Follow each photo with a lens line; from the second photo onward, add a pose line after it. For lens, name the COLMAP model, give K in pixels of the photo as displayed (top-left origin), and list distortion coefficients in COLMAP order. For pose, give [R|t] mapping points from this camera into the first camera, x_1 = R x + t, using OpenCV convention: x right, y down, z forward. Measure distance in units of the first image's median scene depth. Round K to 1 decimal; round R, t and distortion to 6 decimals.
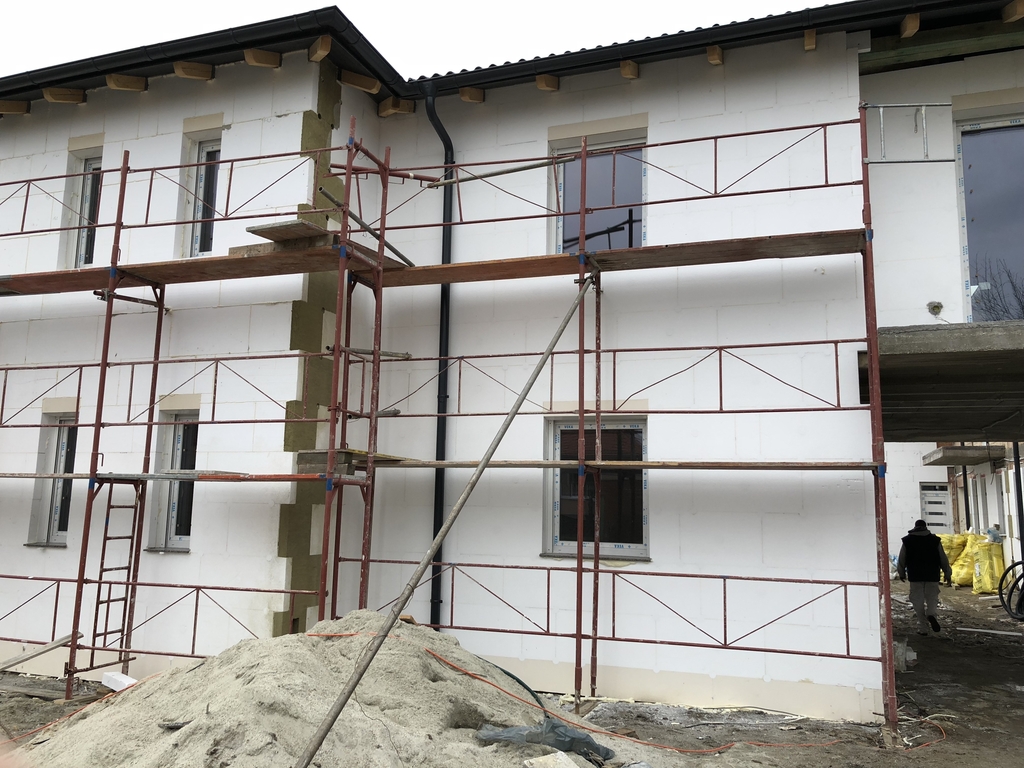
lens RADIAL K [[832.1, 0, 515.2], [0, 832.1, 382.5], [0, 0, 1]] dist [0.044994, -0.053369]
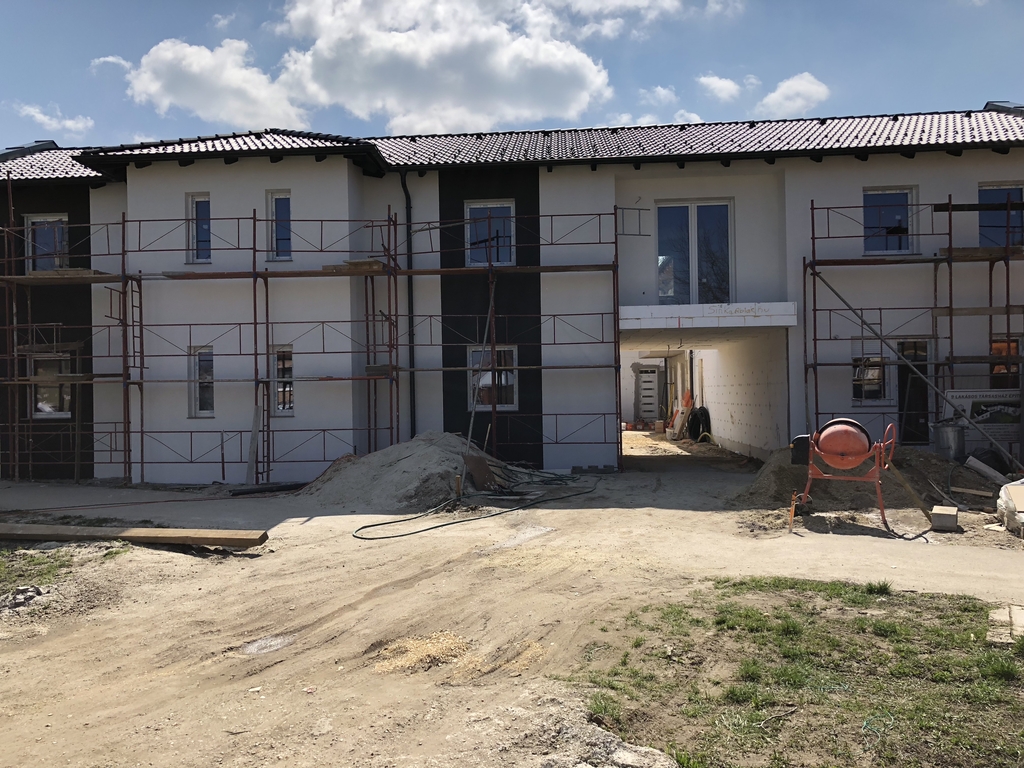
lens RADIAL K [[825.1, 0, 512.0], [0, 825.1, 384.0], [0, 0, 1]] dist [-0.003830, -0.002493]
pose [[0.959567, -0.030444, 0.279828, -0.447047], [-0.007778, 0.990887, 0.134475, -0.141562], [-0.281371, -0.131214, 0.950586, -0.998690]]
